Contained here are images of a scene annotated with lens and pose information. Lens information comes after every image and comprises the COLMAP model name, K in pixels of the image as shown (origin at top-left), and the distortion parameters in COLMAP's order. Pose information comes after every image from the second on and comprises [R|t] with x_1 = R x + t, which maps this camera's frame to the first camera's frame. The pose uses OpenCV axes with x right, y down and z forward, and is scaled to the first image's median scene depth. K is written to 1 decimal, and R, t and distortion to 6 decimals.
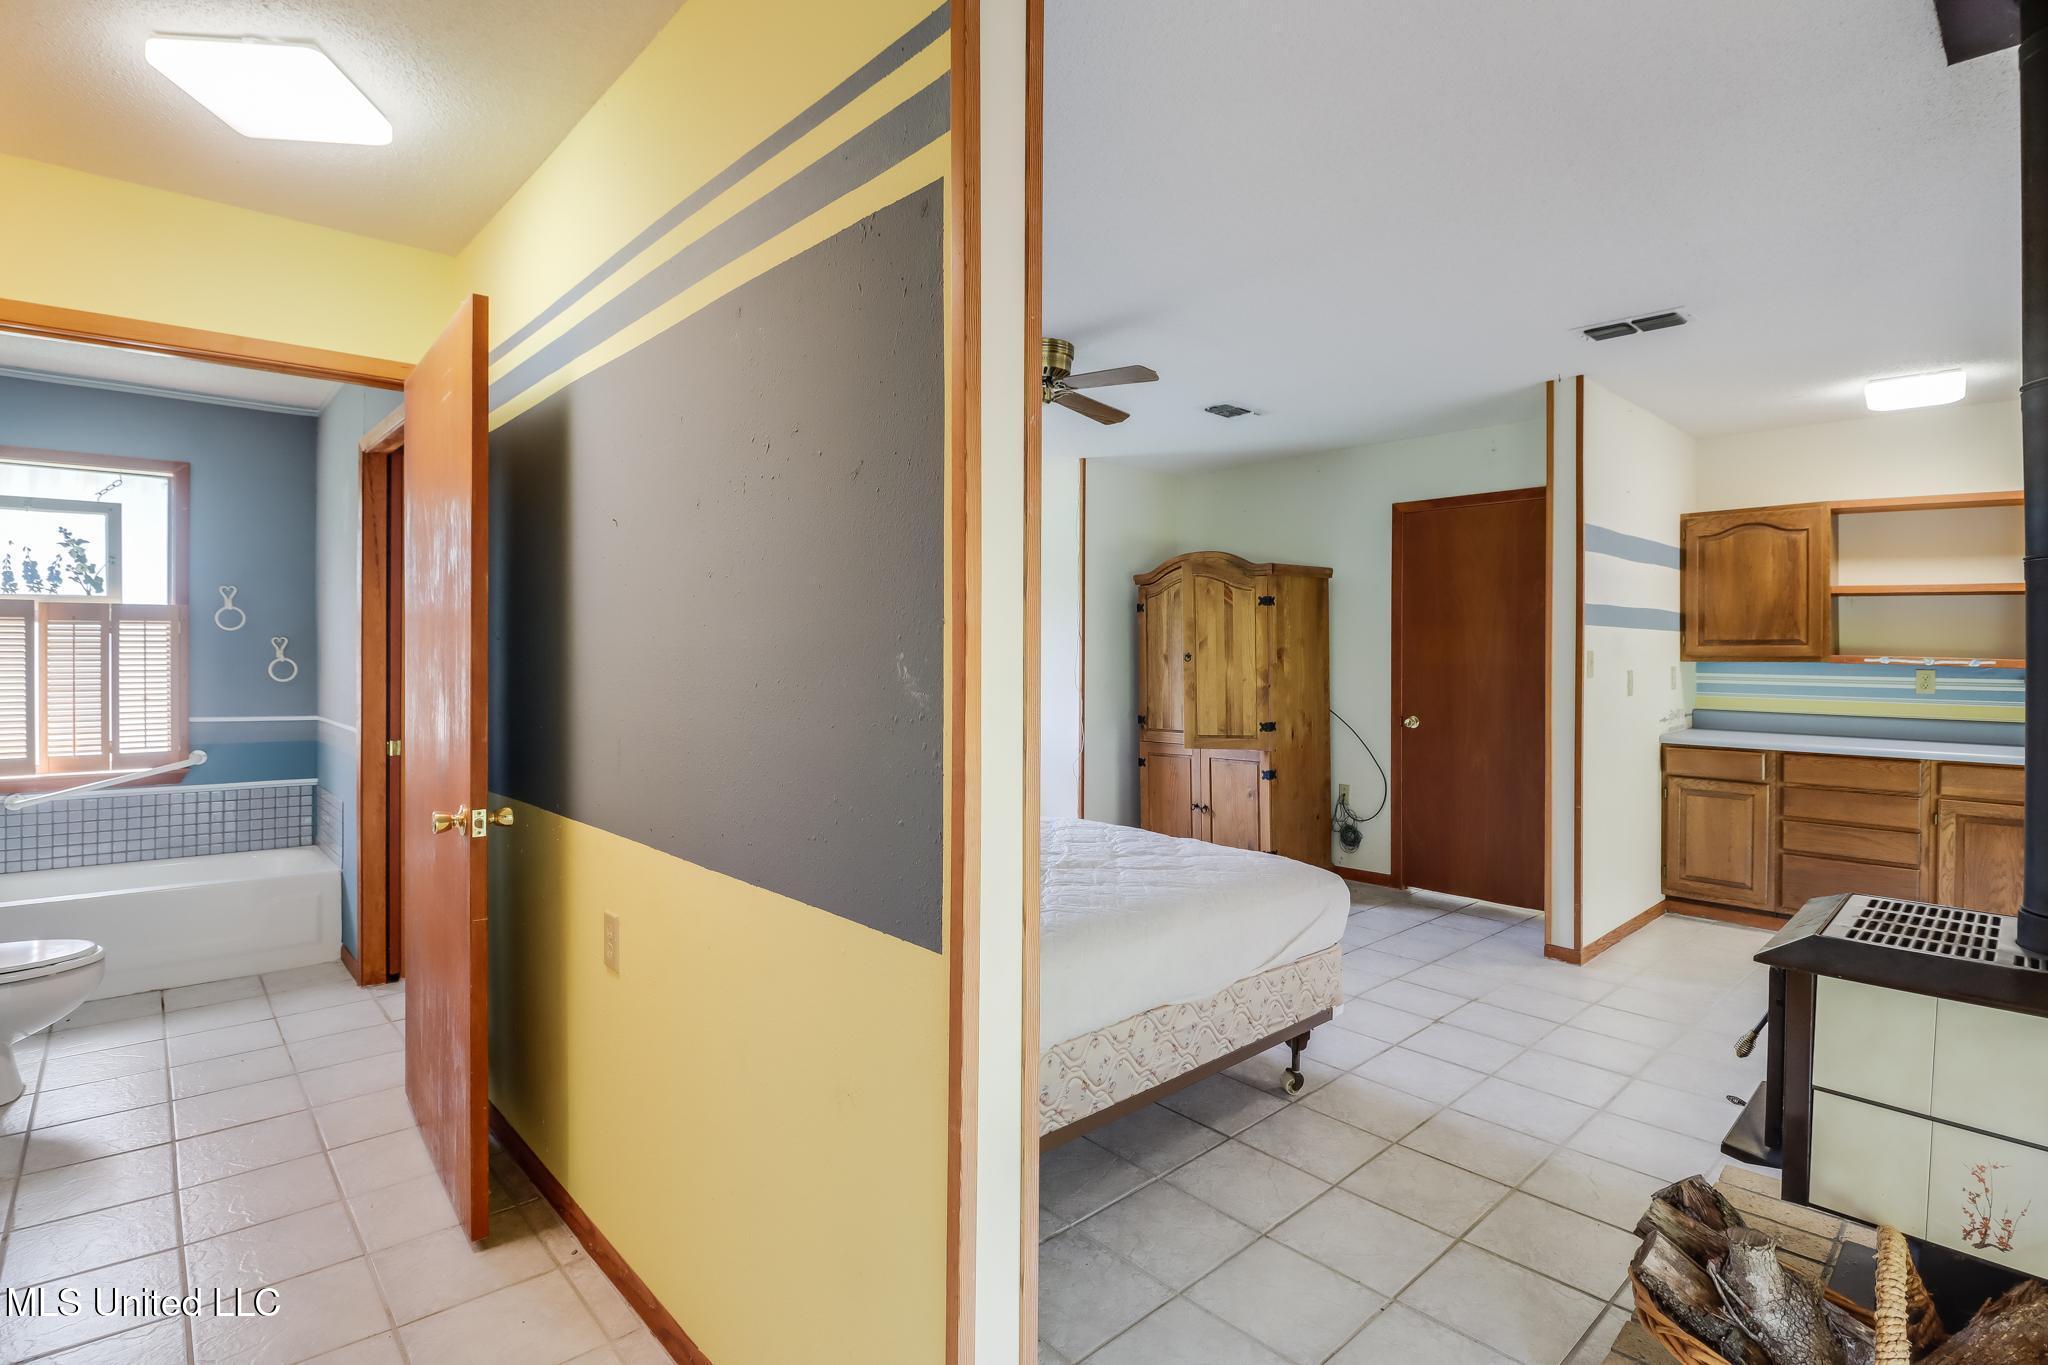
lens RADIAL K [[988.7, 0, 971.2], [0, 988.7, 656.7], [0, 0, 1]] dist [-0.002652, -0.017065]
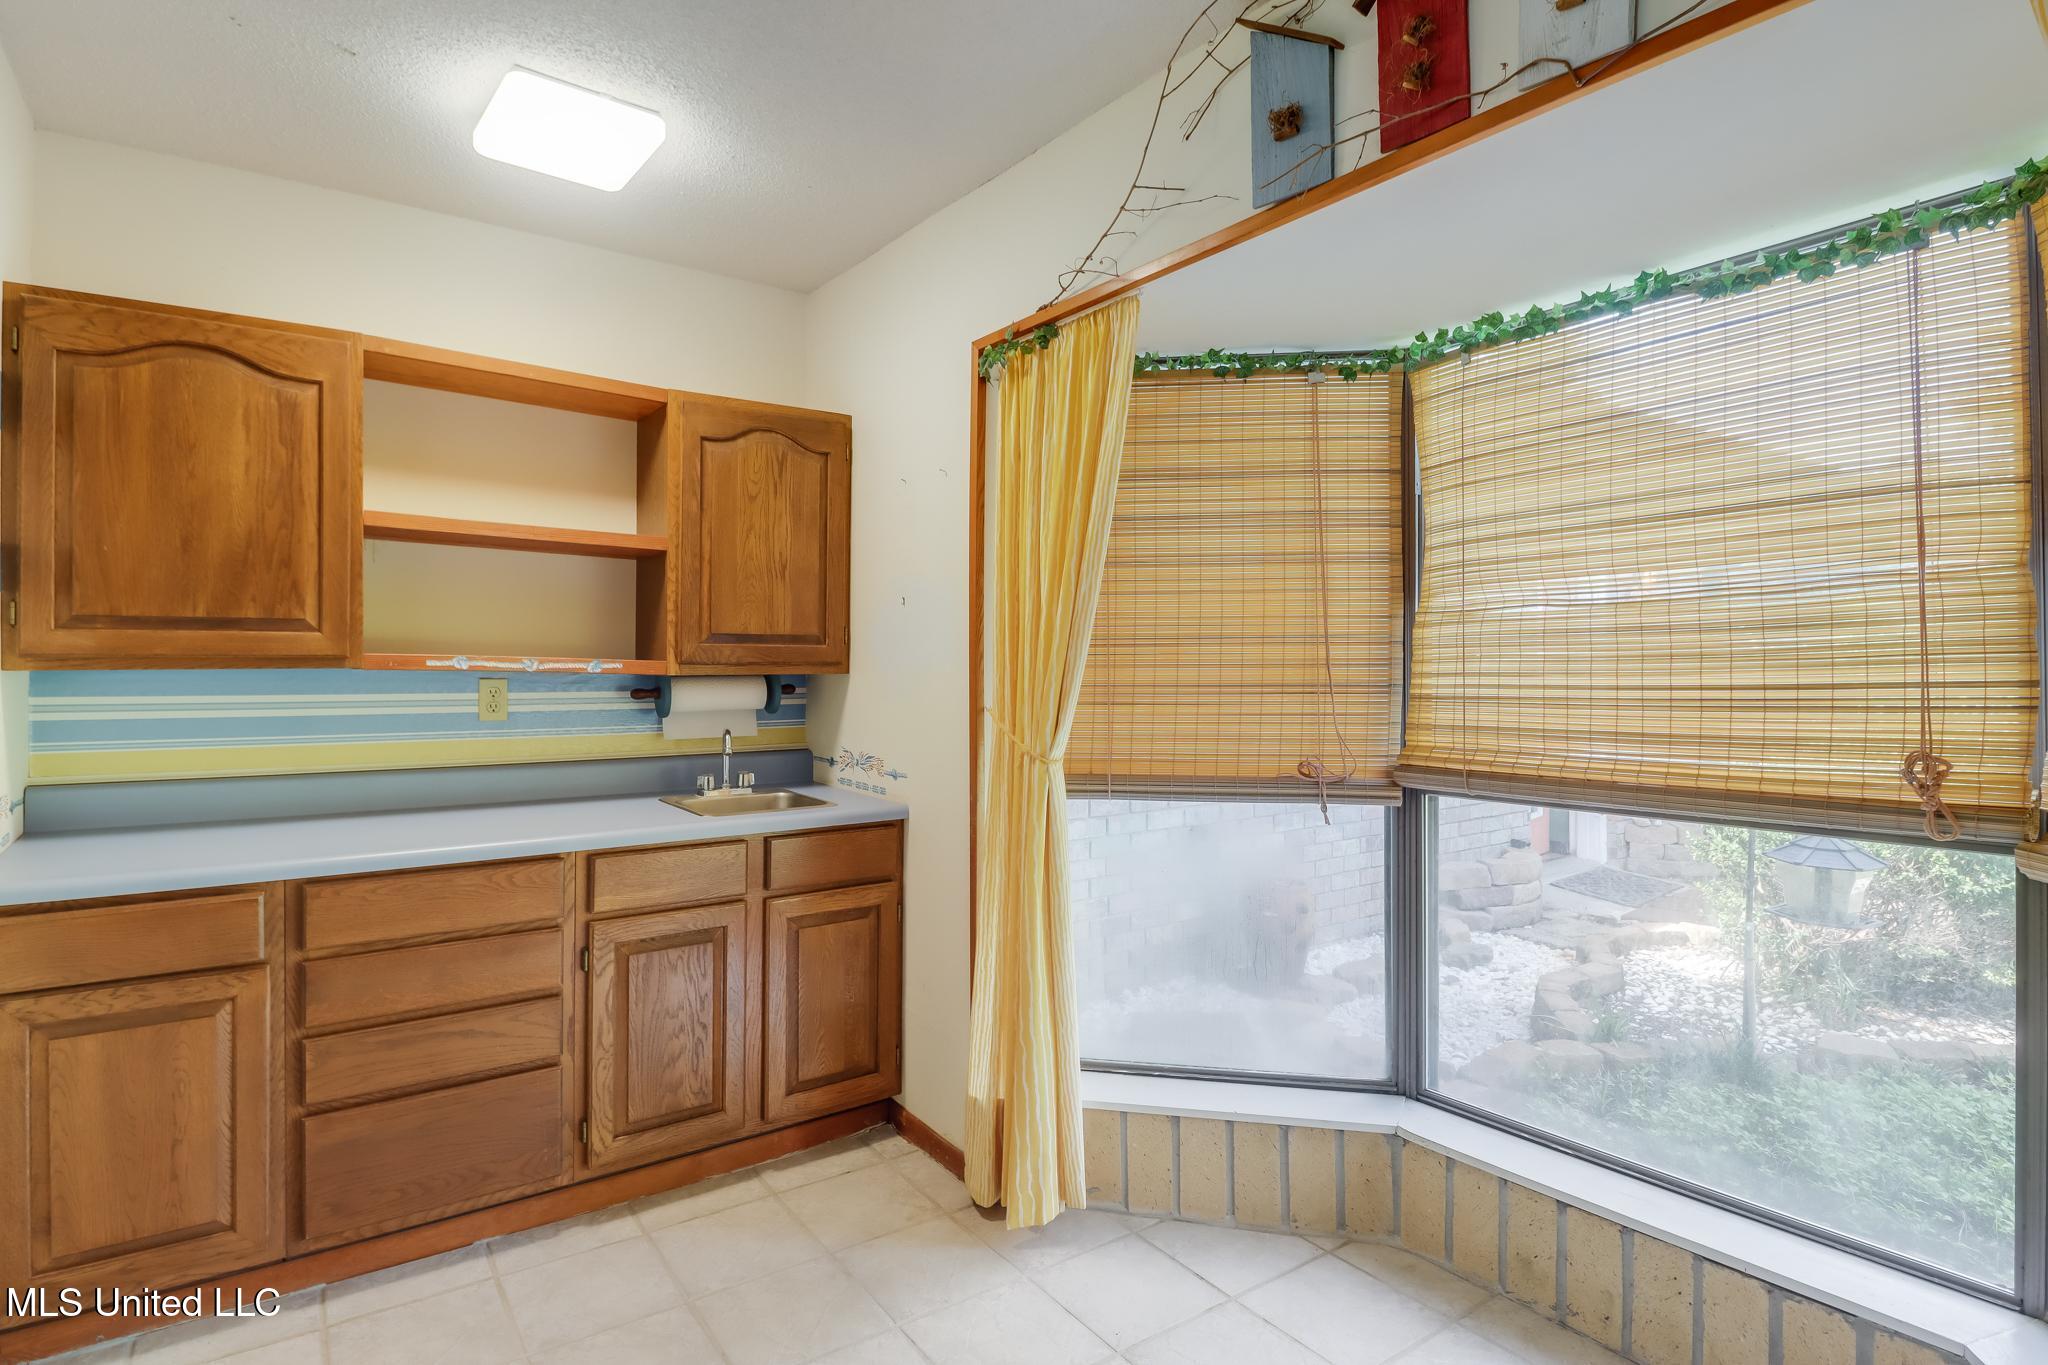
lens RADIAL K [[1052.3, 0, 1023.9], [0, 1052.3, 656.6], [0, 0, 1]] dist [0.002213, -0.011681]
pose [[0.094074, -0.002496, 0.995562, 0.384295], [0.002840, 0.999993, 0.002239, -0.000072], [-0.995561, 0.002617, 0.094081, 0.612080]]
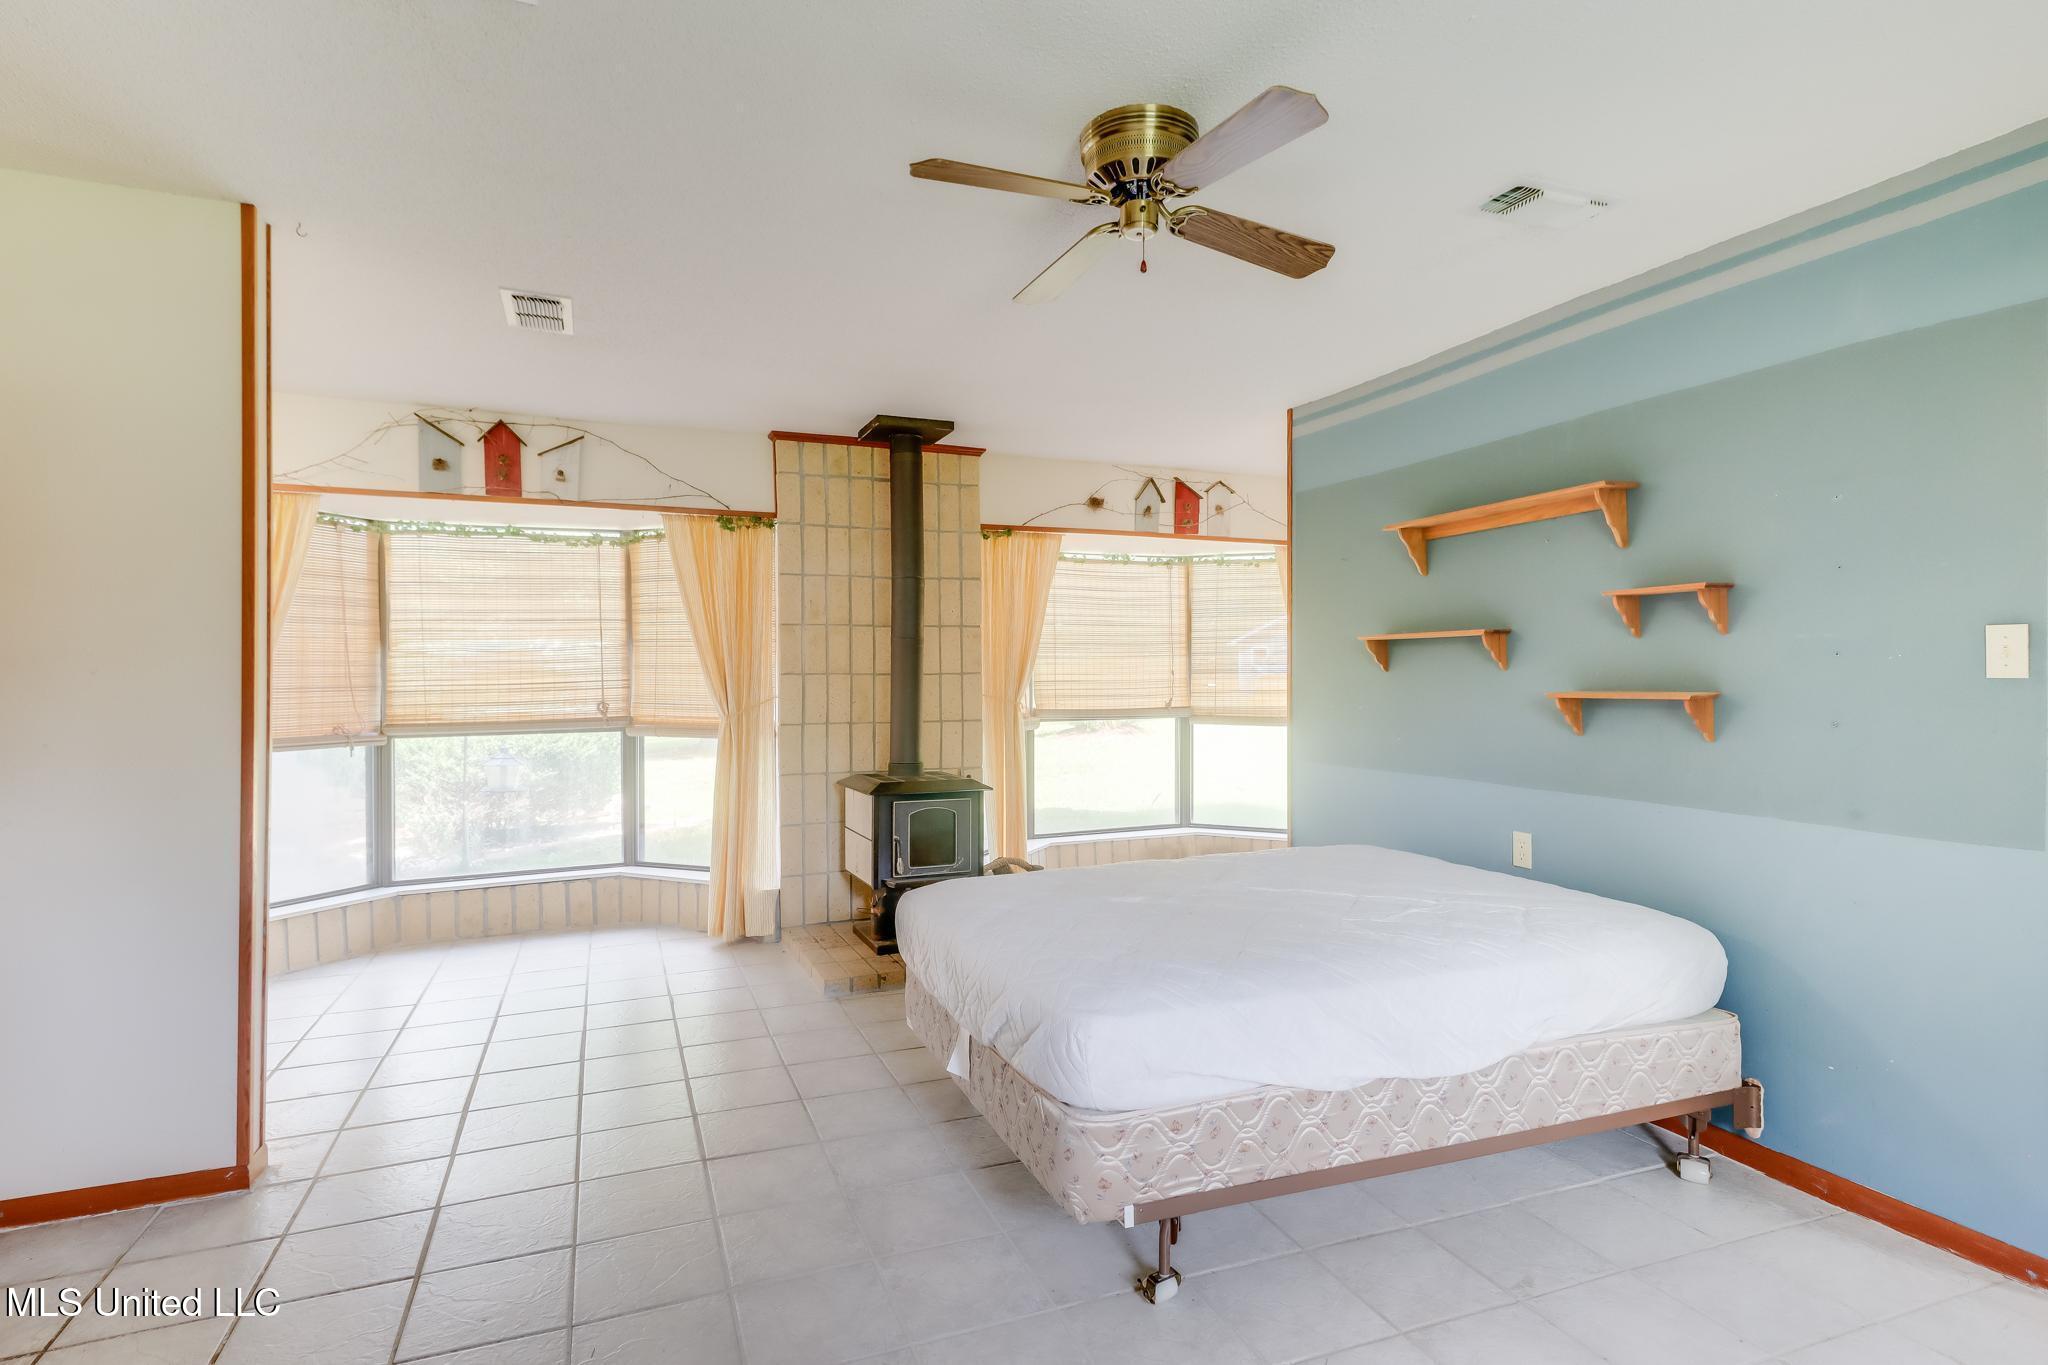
lens RADIAL K [[1028.9, 0, 1020.1], [0, 1028.9, 676.3], [0, 0, 1]] dist [0.016874, -0.020633]
pose [[-0.945712, -0.004897, 0.324969, -0.040054], [-0.002164, 0.999959, 0.008771, -0.004966], [-0.324999, 0.007592, -0.945684, 1.268398]]
